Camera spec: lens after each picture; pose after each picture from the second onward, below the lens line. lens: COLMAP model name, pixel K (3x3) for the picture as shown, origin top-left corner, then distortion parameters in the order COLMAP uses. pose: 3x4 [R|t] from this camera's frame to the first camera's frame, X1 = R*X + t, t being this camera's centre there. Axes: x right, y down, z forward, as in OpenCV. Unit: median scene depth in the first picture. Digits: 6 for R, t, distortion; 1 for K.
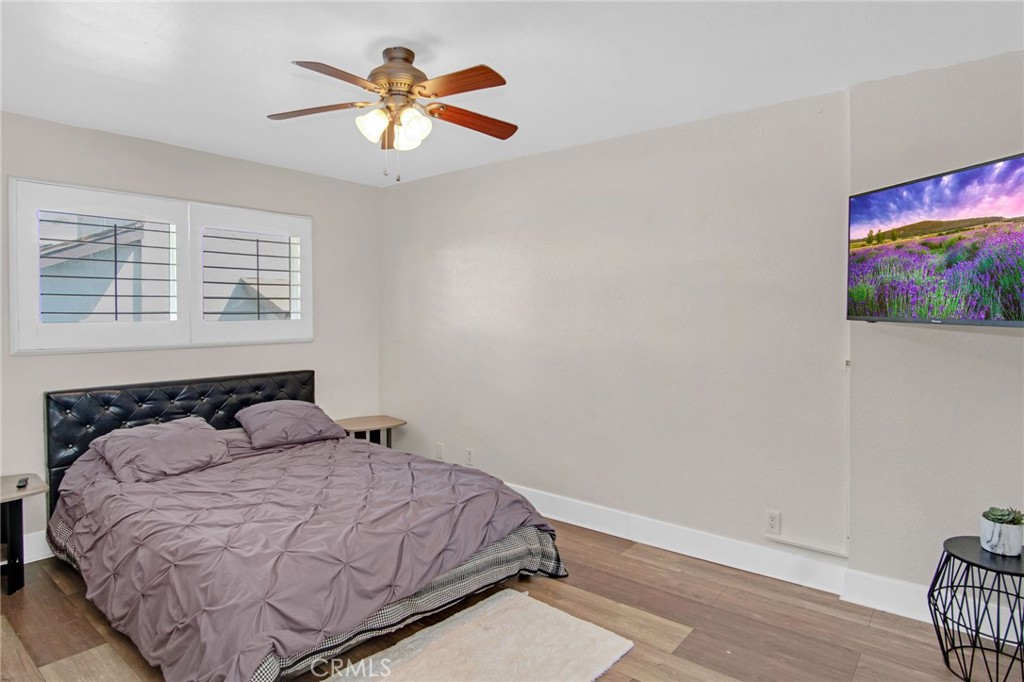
lens RADIAL K [[584.8, 0, 513.4], [0, 584.8, 340.7], [0, 0, 1]] dist [-0.025611, 0.000708]
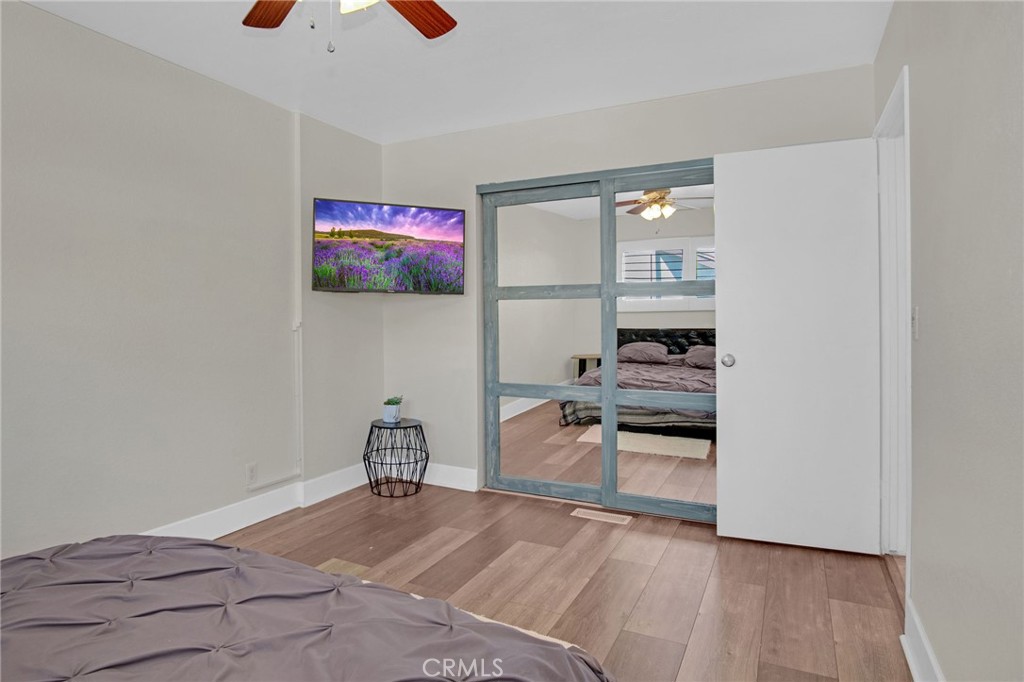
lens RADIAL K [[584.8, 0, 512.0], [0, 584.8, 334.8], [0, 0, 1]] dist [-0.025611, 0.000708]
pose [[-0.244867, -0.037862, 0.968817, -0.958595], [0.042770, 0.997843, 0.049806, 0.020678], [-0.968613, 0.053632, -0.242719, 1.018774]]
